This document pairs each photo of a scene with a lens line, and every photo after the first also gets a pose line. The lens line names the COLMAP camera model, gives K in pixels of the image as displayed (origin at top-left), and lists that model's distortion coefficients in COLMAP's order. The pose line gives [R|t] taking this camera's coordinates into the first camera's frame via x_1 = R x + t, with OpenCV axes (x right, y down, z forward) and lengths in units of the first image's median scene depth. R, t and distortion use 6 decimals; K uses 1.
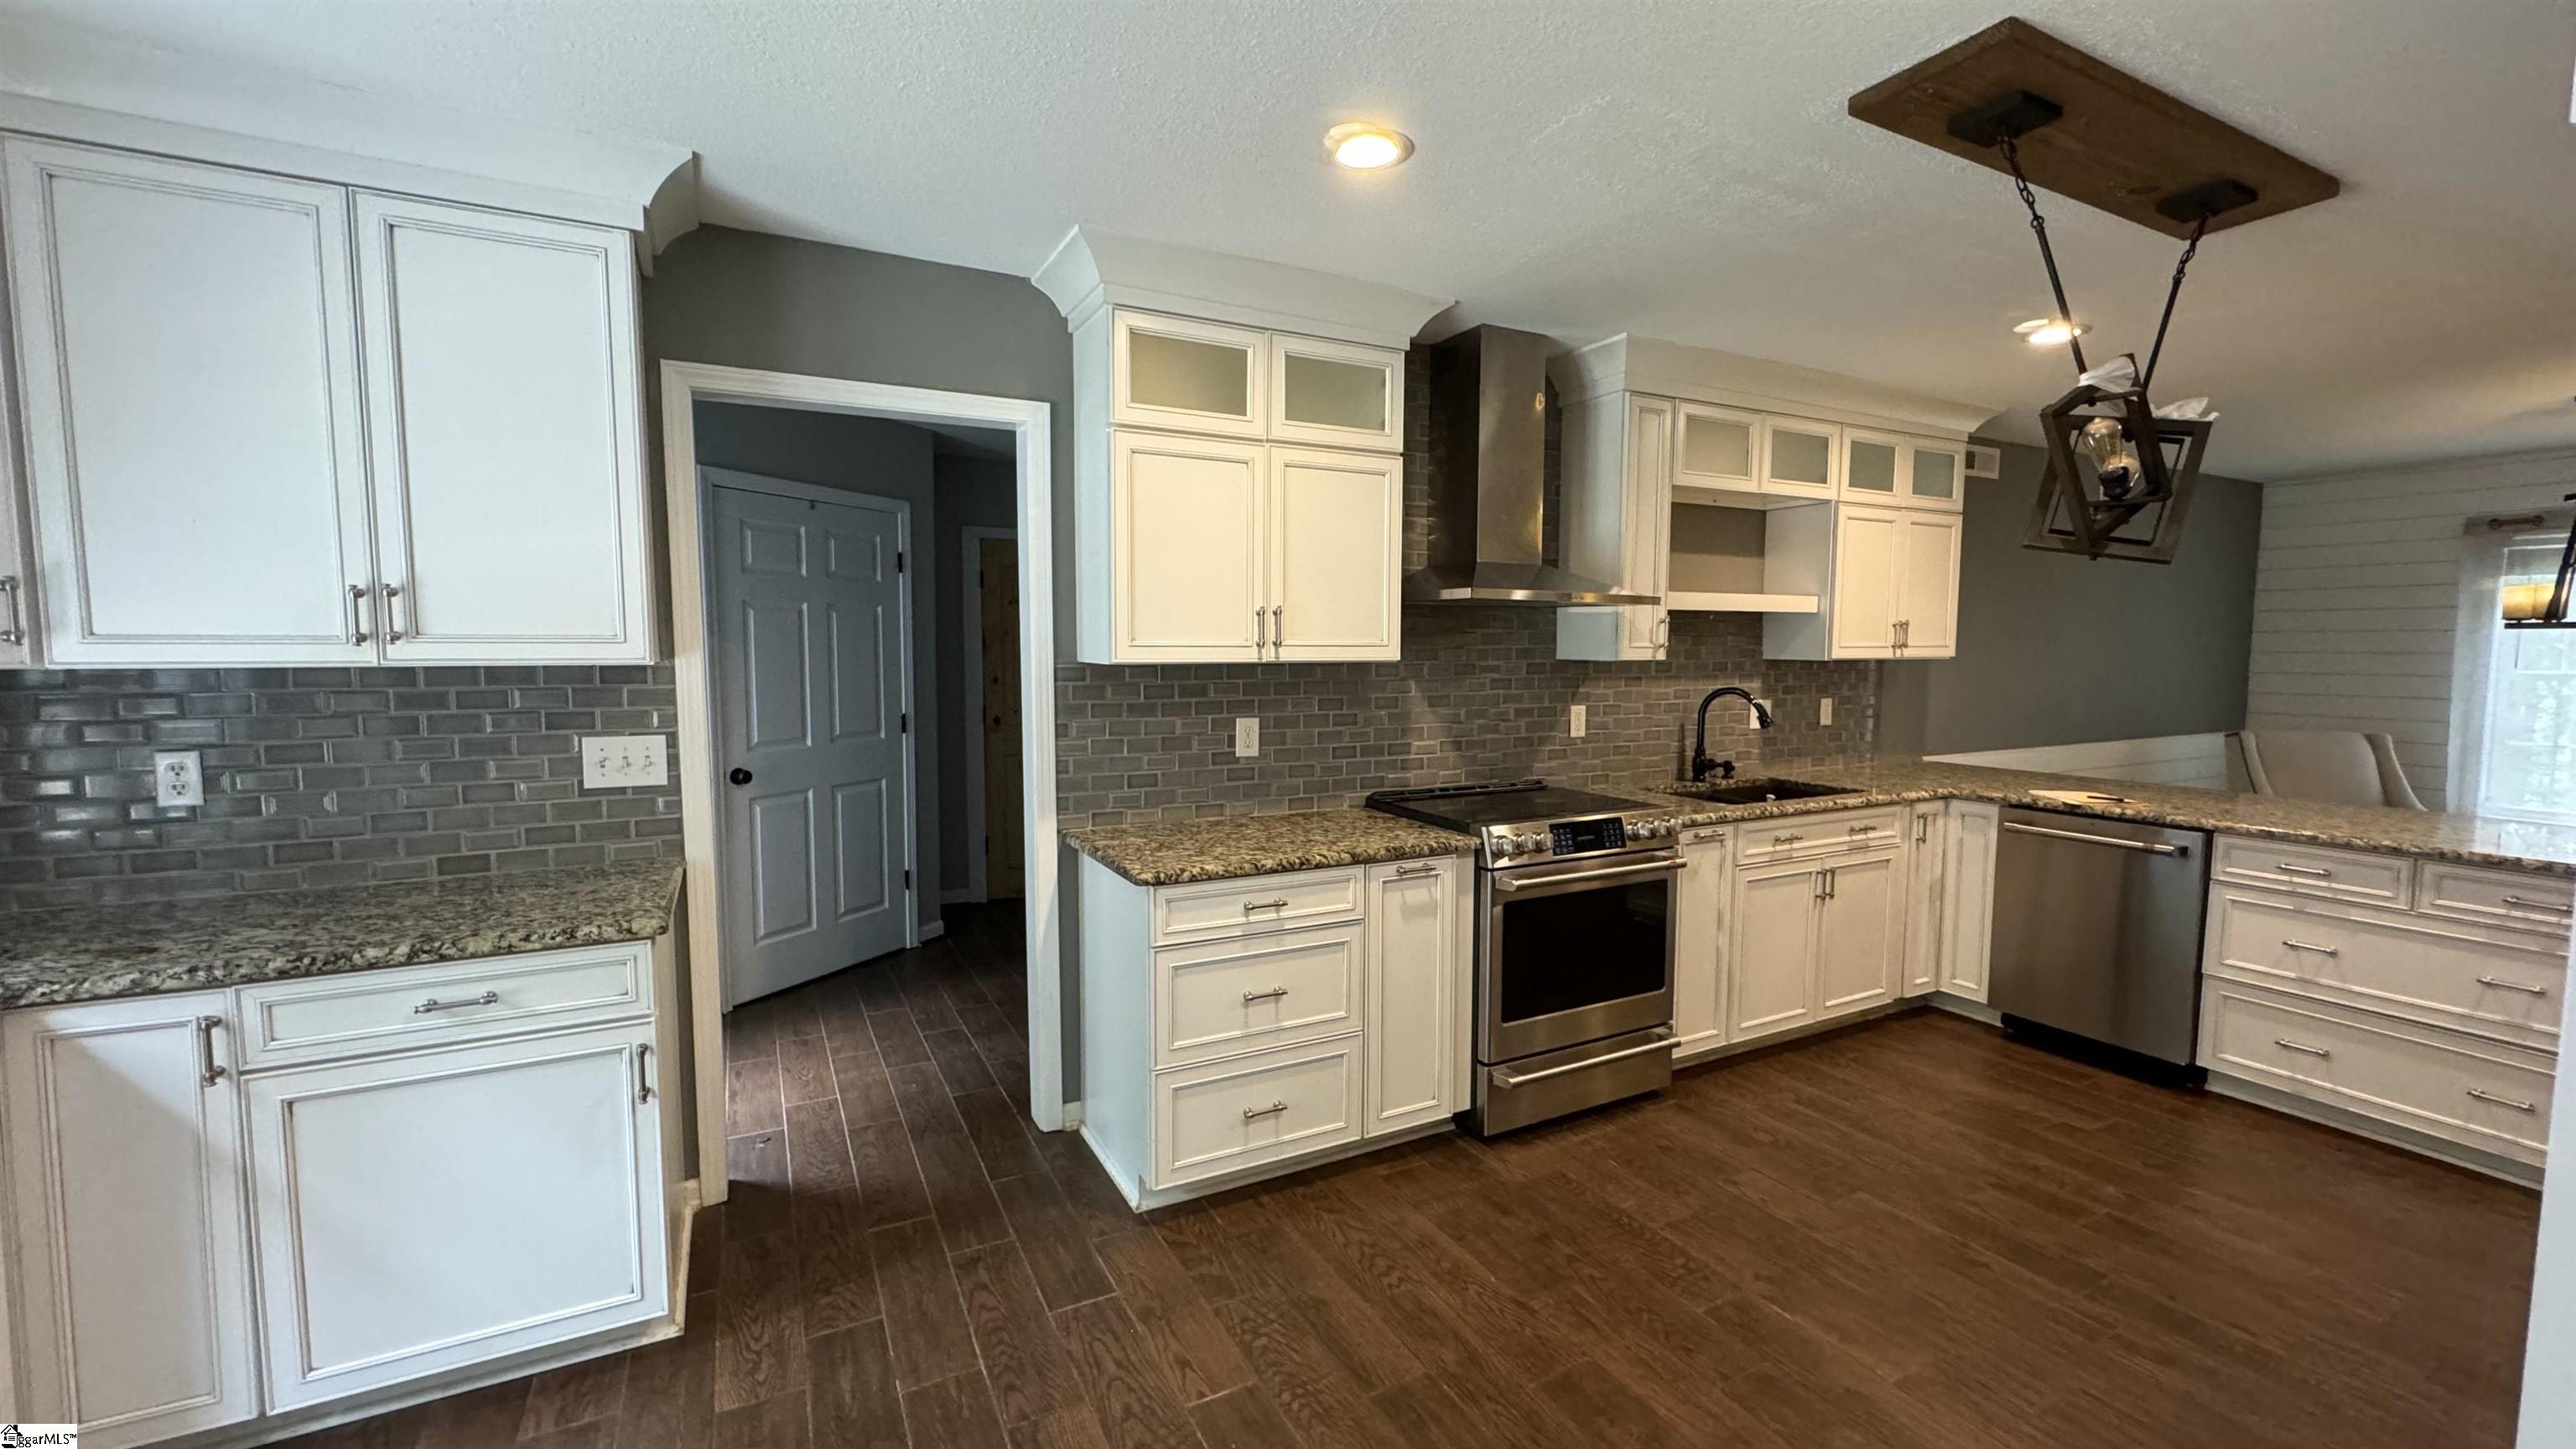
lens RADIAL K [[1024.3, 0, 1288.0], [0, 1024.3, 724.5], [0, 0, 1]] dist [-0.002410, 0.000104]
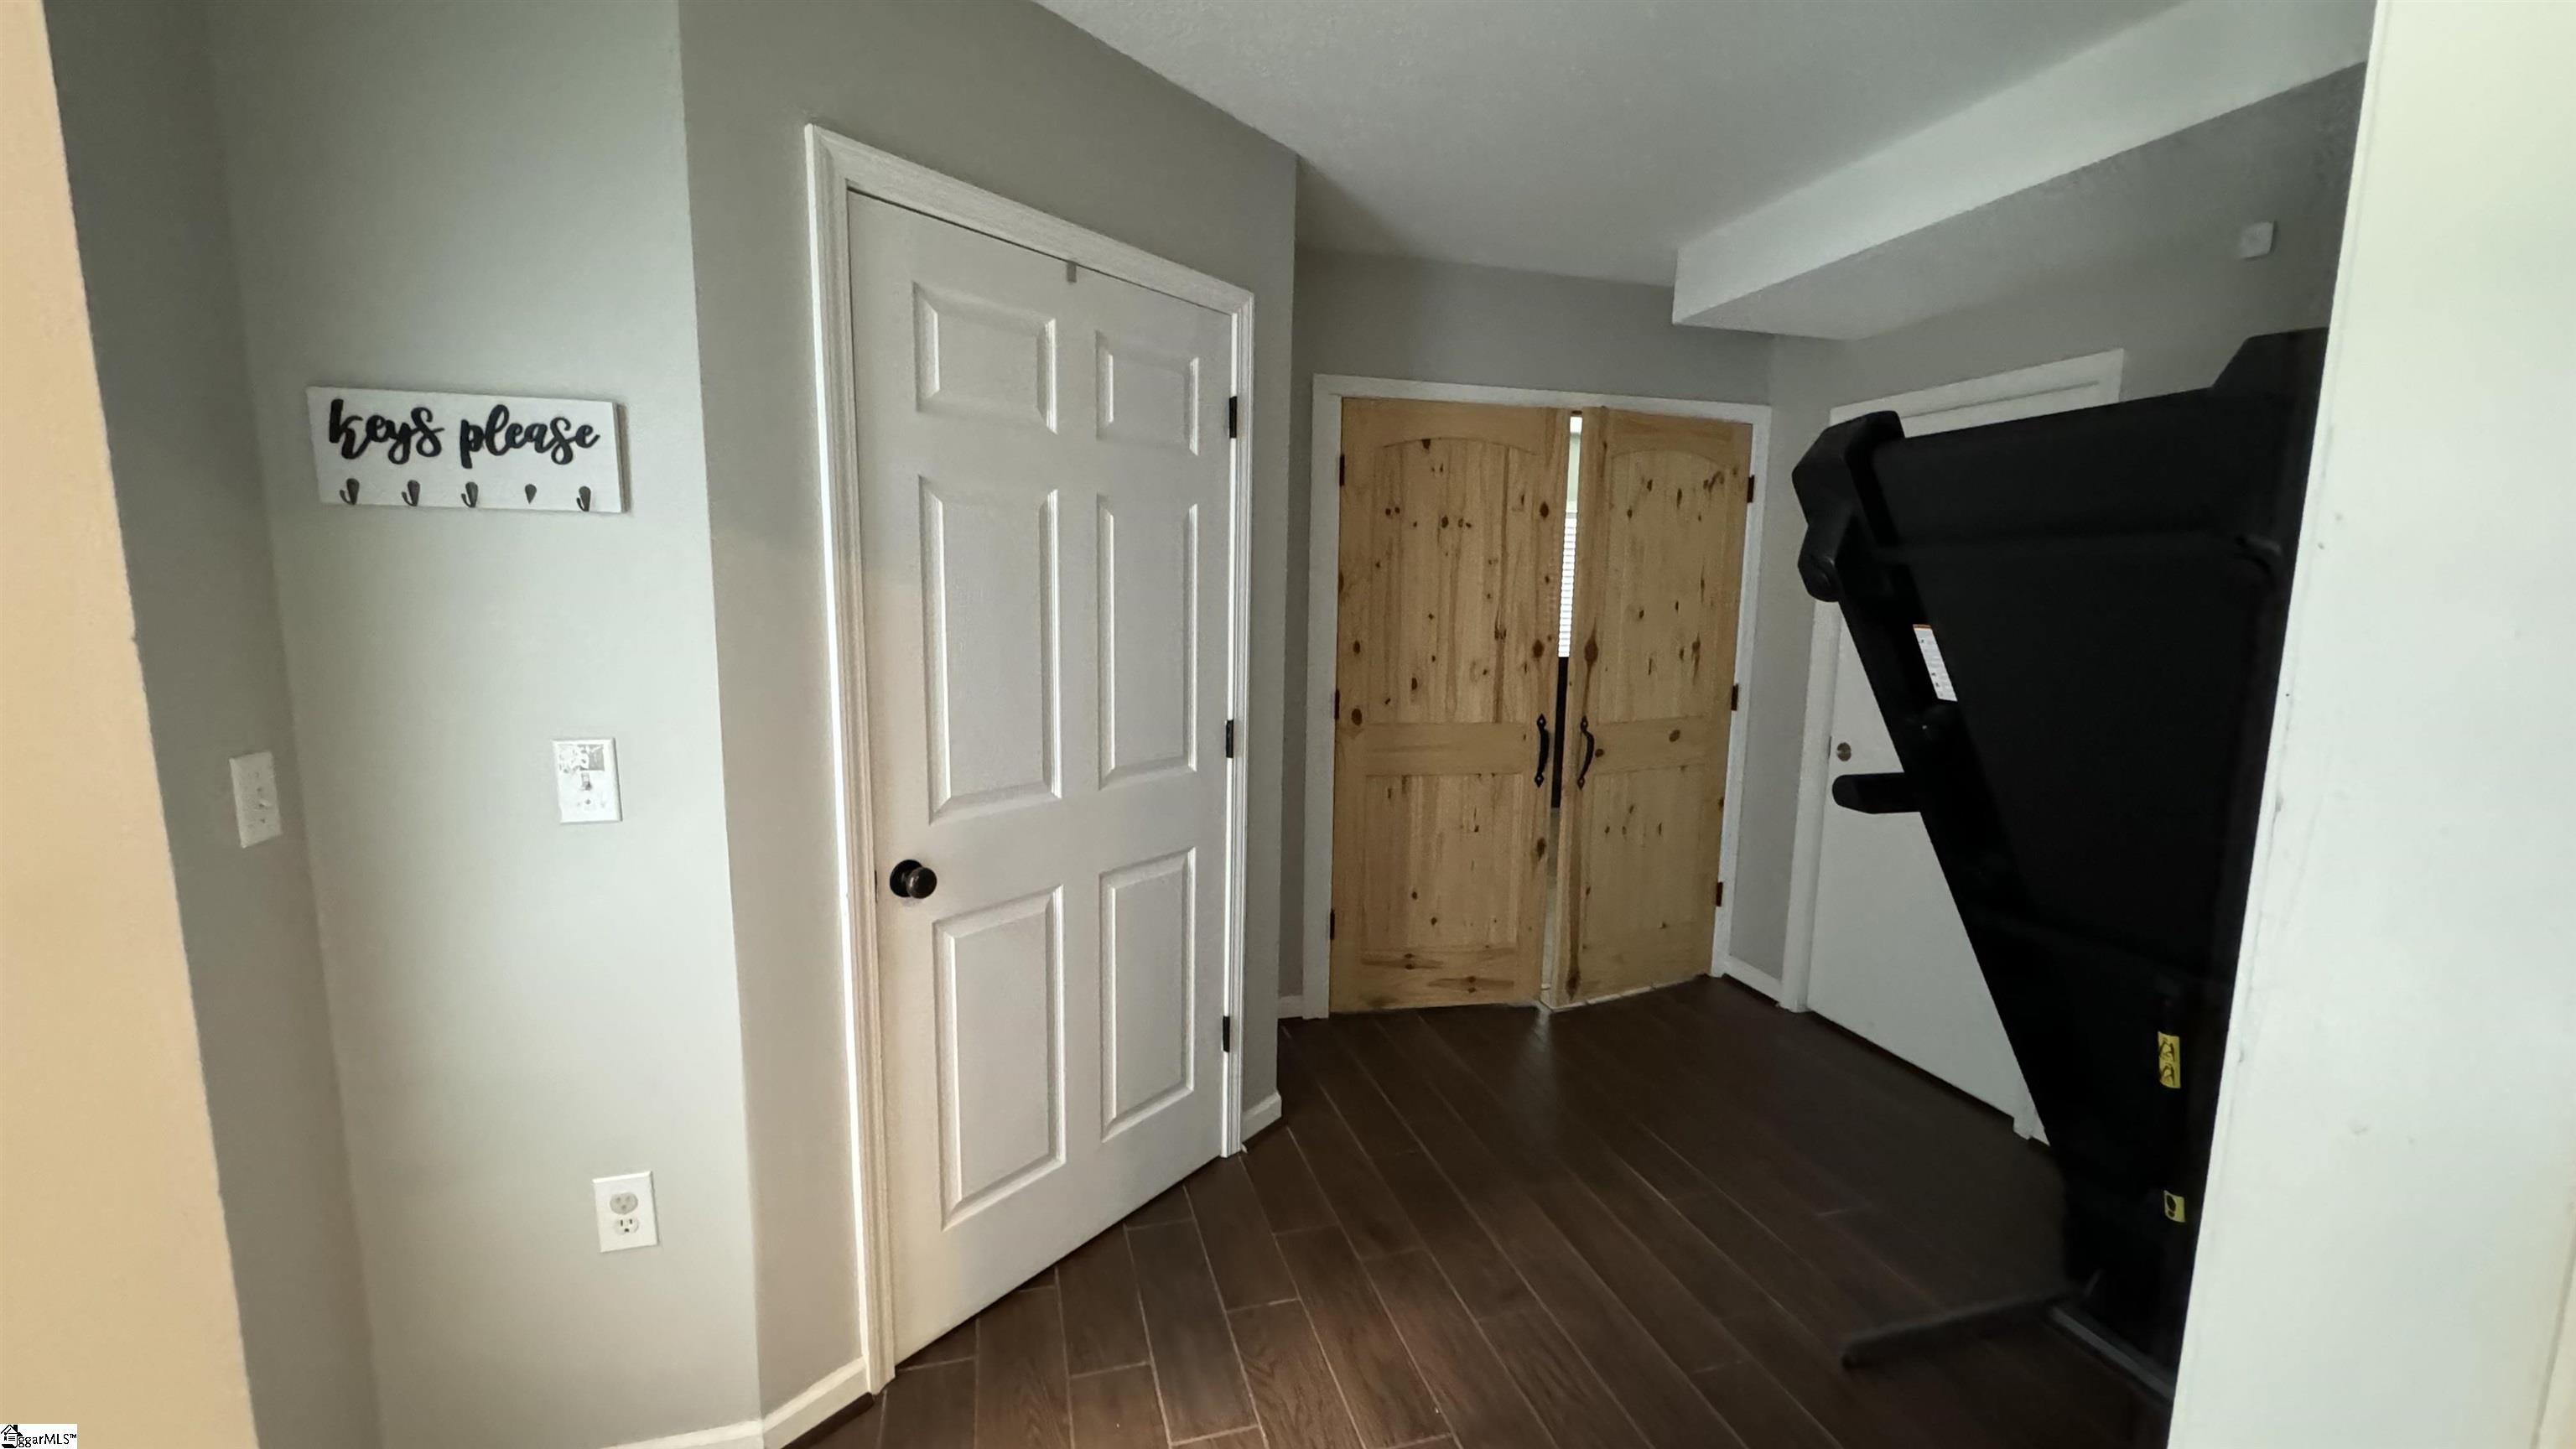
lens RADIAL K [[1024.3, 0, 1288.0], [0, 1024.3, 724.5], [0, 0, 1]] dist [-0.002410, 0.000104]
pose [[0.975885, 0.038876, -0.214796, -0.456251], [-0.027296, 0.998023, 0.056617, -0.072920], [0.216572, -0.049389, 0.975017, 0.975579]]
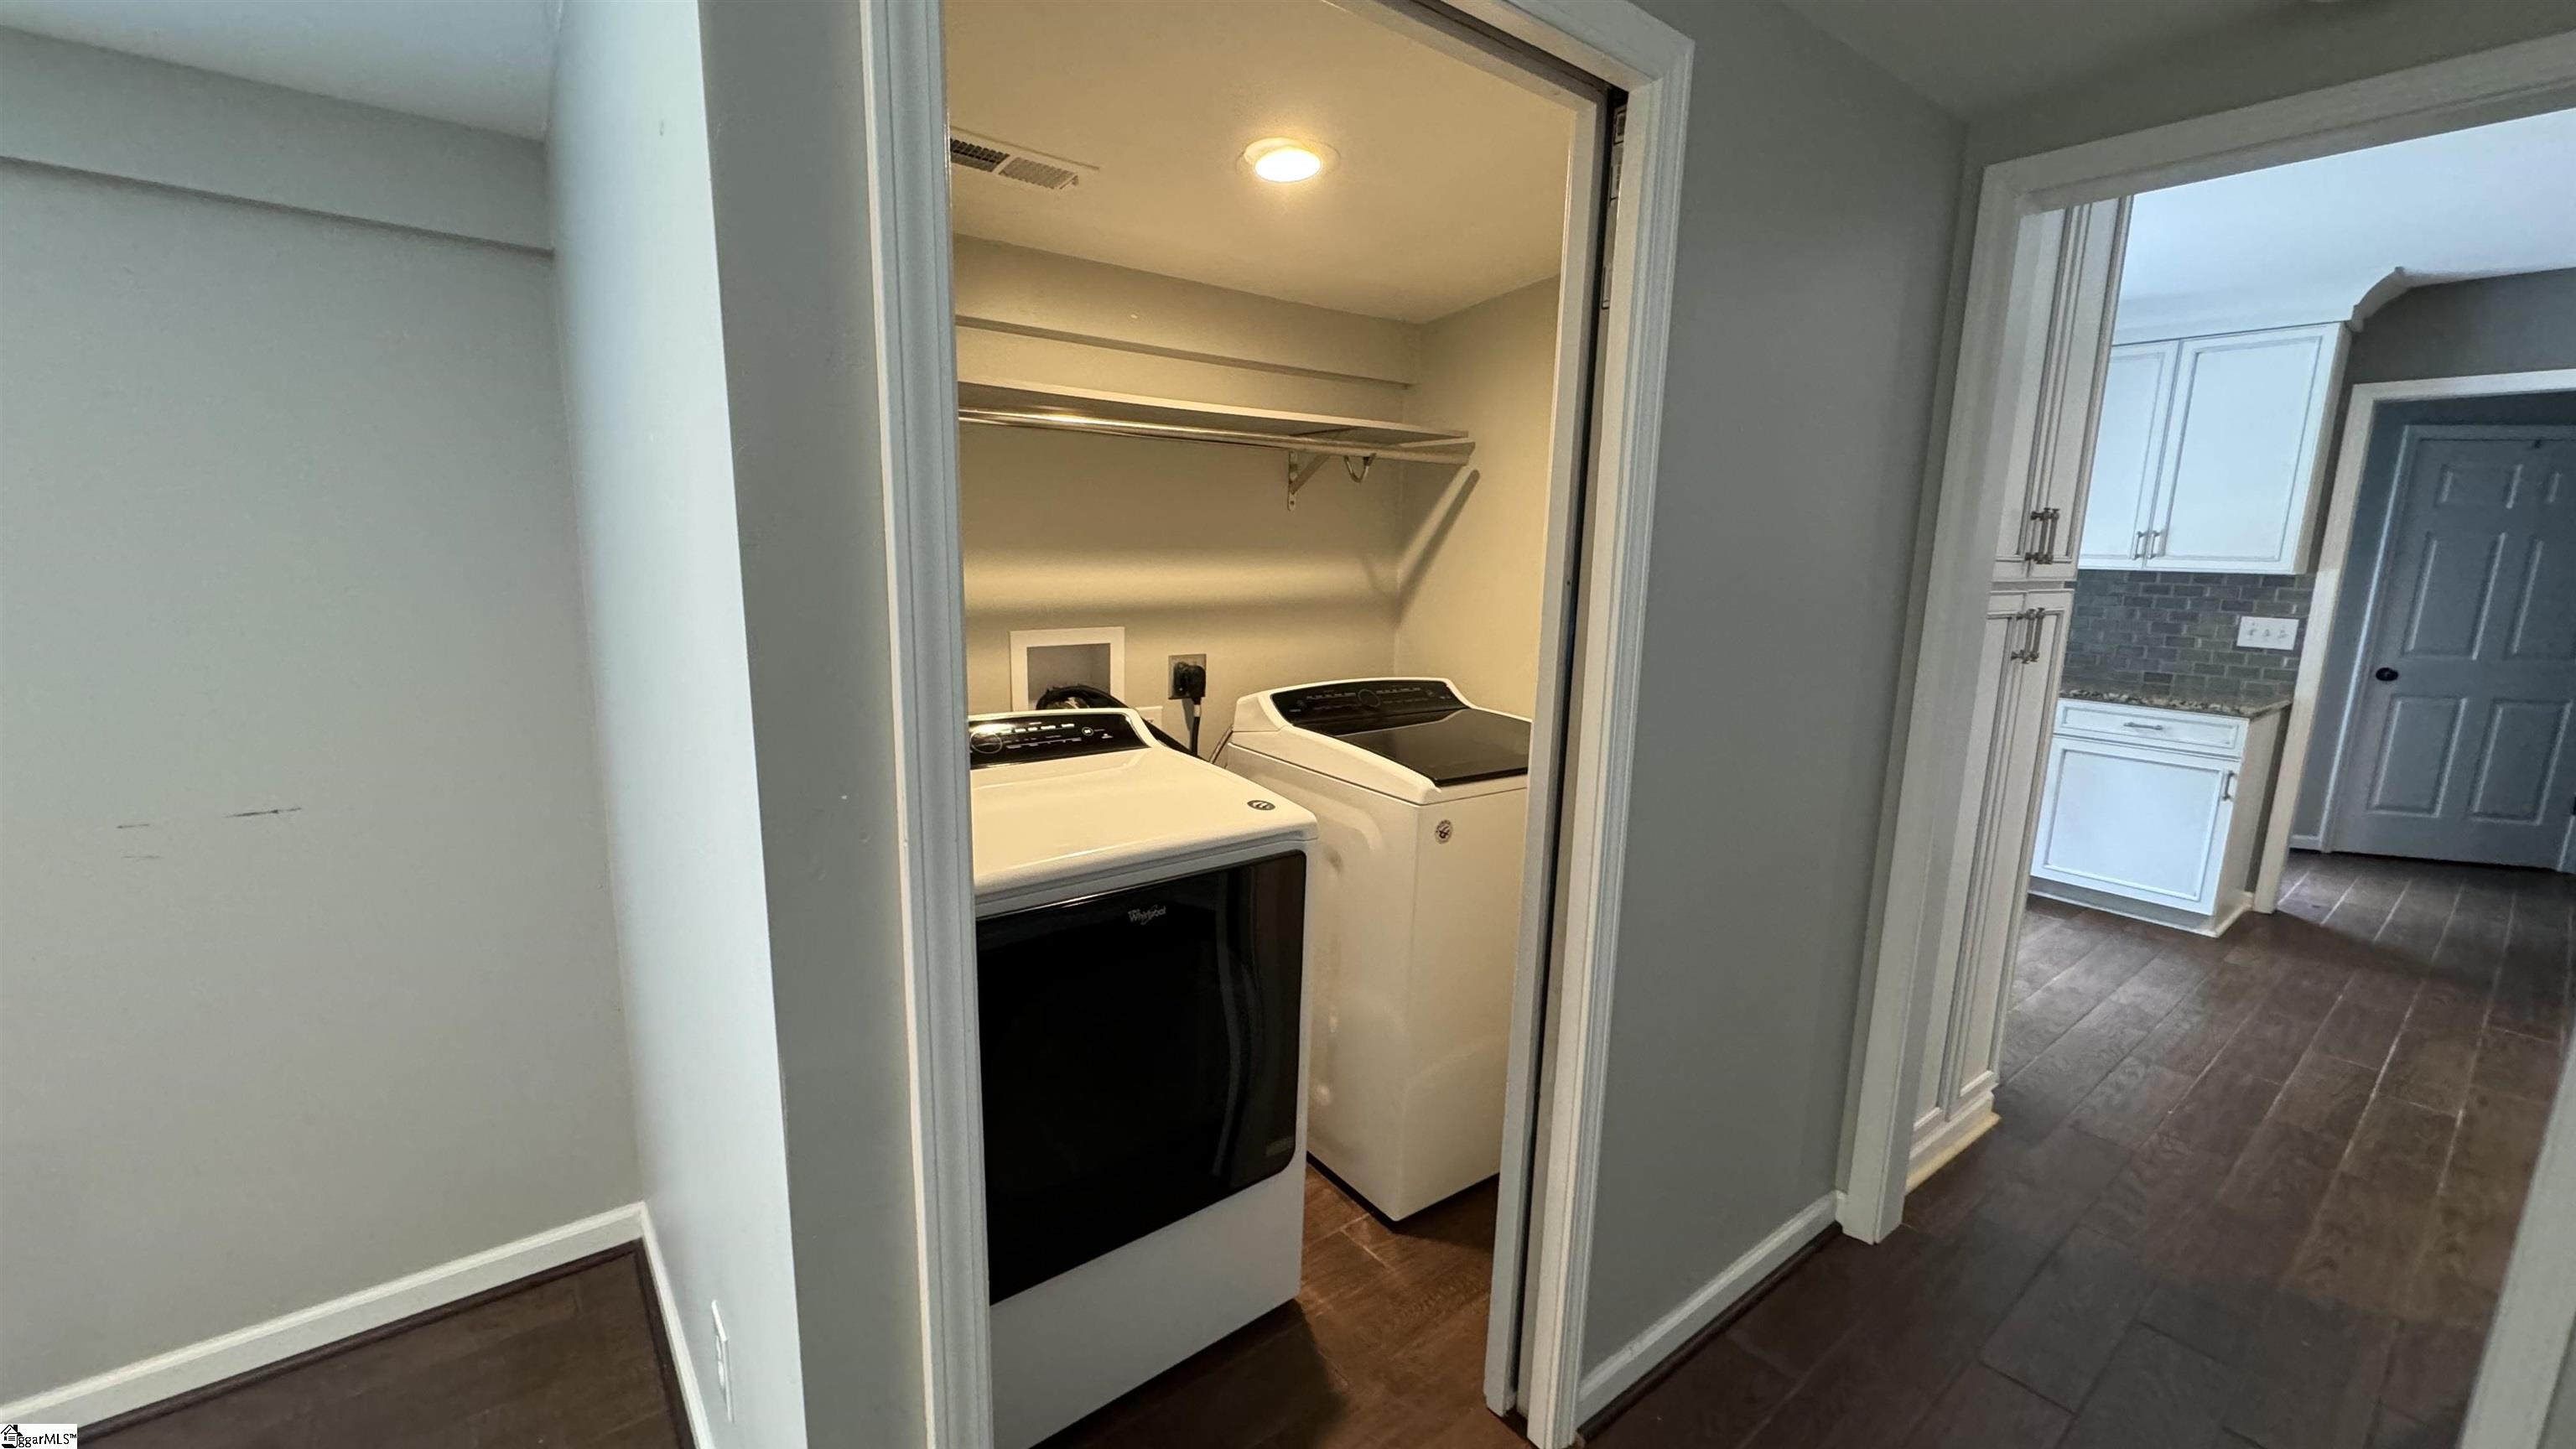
lens RADIAL K [[1024.3, 0, 1288.0], [0, 1024.3, 724.5], [0, 0, 1]] dist [-0.002410, 0.000104]
pose [[0.180342, 0.174429, -0.968014, 0.705611], [-0.102371, 0.982134, 0.157901, 0.082009], [0.978262, 0.070620, 0.194977, -0.880498]]
